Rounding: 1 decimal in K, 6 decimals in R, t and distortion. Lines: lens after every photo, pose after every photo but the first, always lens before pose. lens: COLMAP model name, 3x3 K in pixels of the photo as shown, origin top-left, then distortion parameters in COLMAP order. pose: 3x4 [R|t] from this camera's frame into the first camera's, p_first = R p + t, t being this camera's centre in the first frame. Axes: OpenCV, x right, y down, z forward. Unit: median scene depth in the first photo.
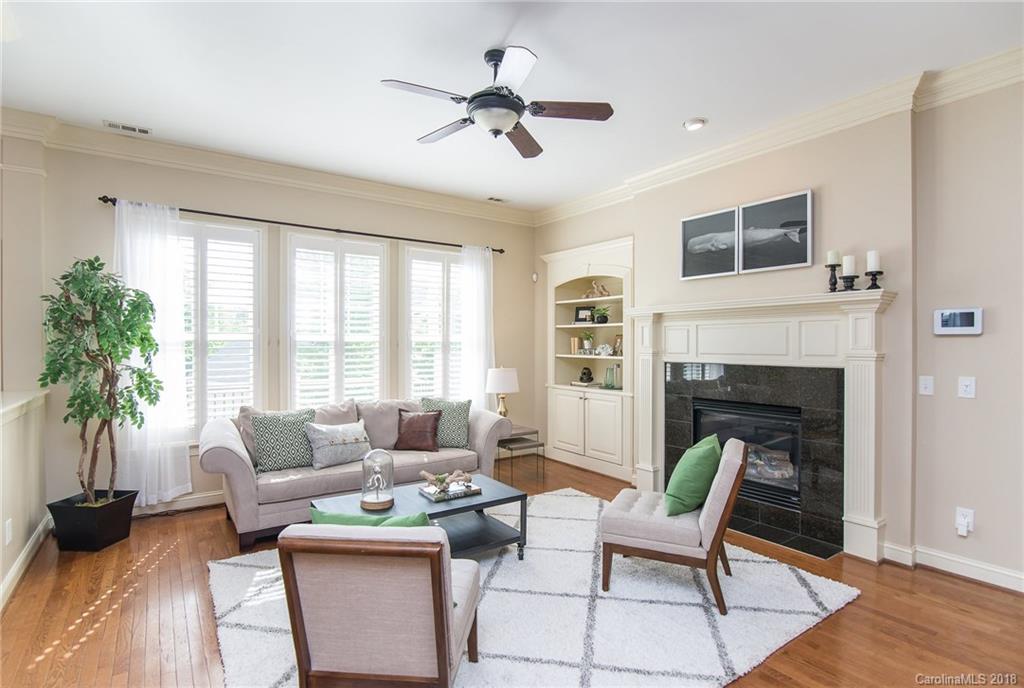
lens RADIAL K [[494.9, 0, 512.0], [0, 494.9, 344.0], [0, 0, 1]] dist [-0.023763, 0.000441]
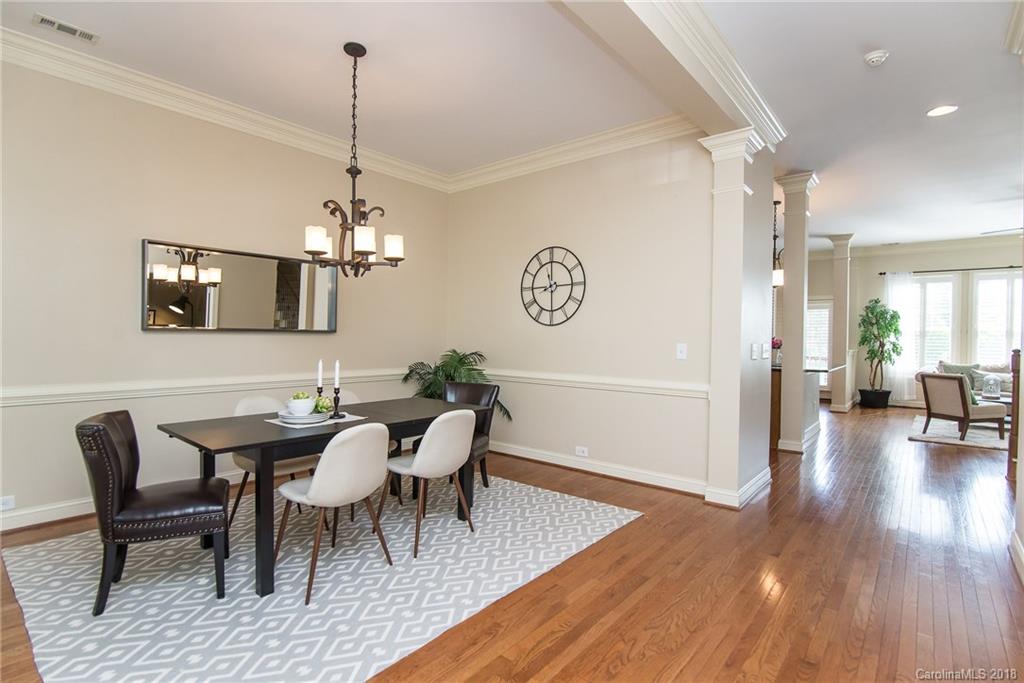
lens RADIAL K [[499.7, 0, 514.4], [0, 499.7, 342.9], [0, 0, 1]] dist [-0.001177, -0.010056]
pose [[0.249704, 0.022443, -0.968062, 0.952071], [-0.006659, 0.999748, 0.021460, 0.011295], [0.968299, 0.001088, 0.249790, -1.184129]]
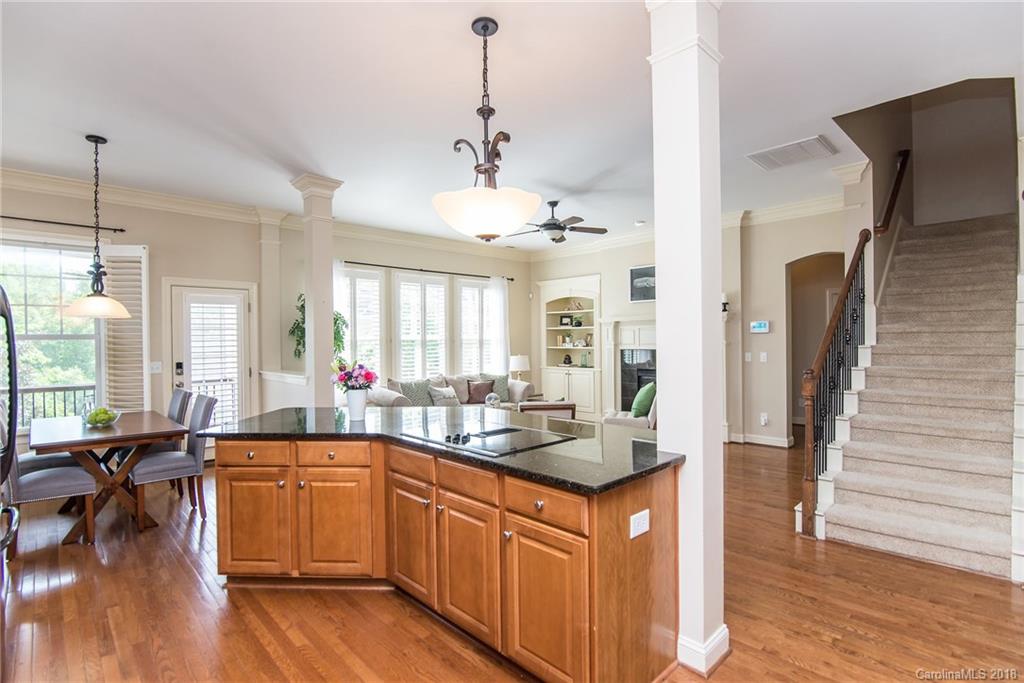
lens RADIAL K [[495.7, 0, 508.1], [0, 495.7, 341.3], [0, 0, 1]] dist [-0.018227, -0.000560]
pose [[0.989641, -0.012034, 0.143057, -0.326969], [0.012053, 0.999927, 0.000731, 0.001602], [-0.143055, 0.001000, 0.989714, -0.657166]]
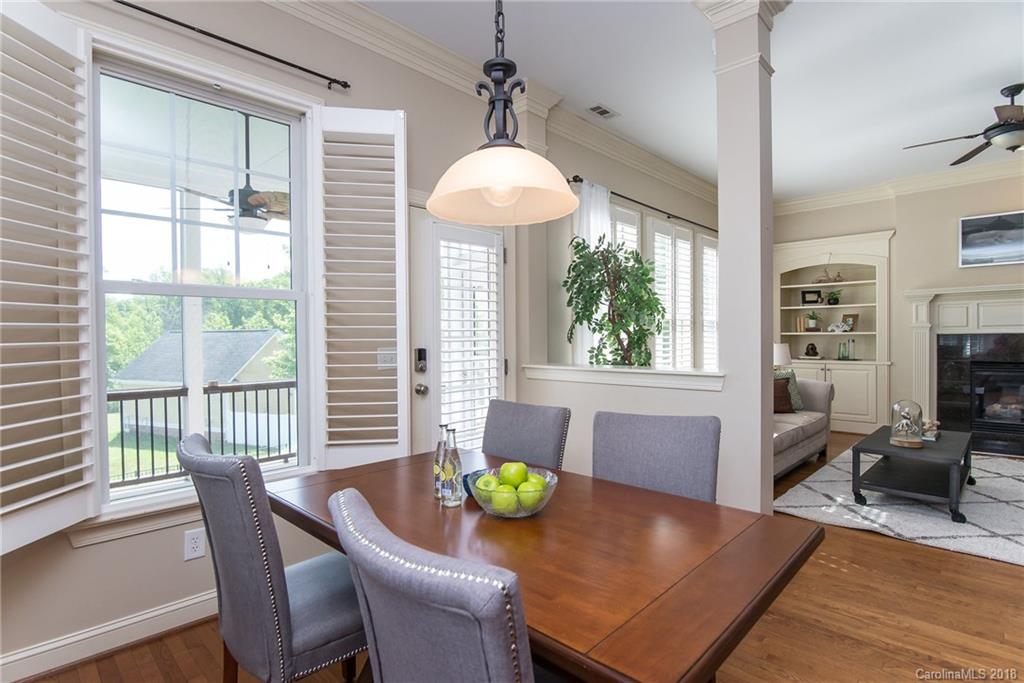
lens RADIAL K [[504.9, 0, 507.8], [0, 504.9, 342.0], [0, 0, 1]] dist [-0.013228, -0.000564]
pose [[0.983632, -0.013896, 0.179652, -0.956109], [0.012335, 0.999876, 0.009807, 0.030221], [-0.179766, -0.007431, 0.983681, -0.028059]]
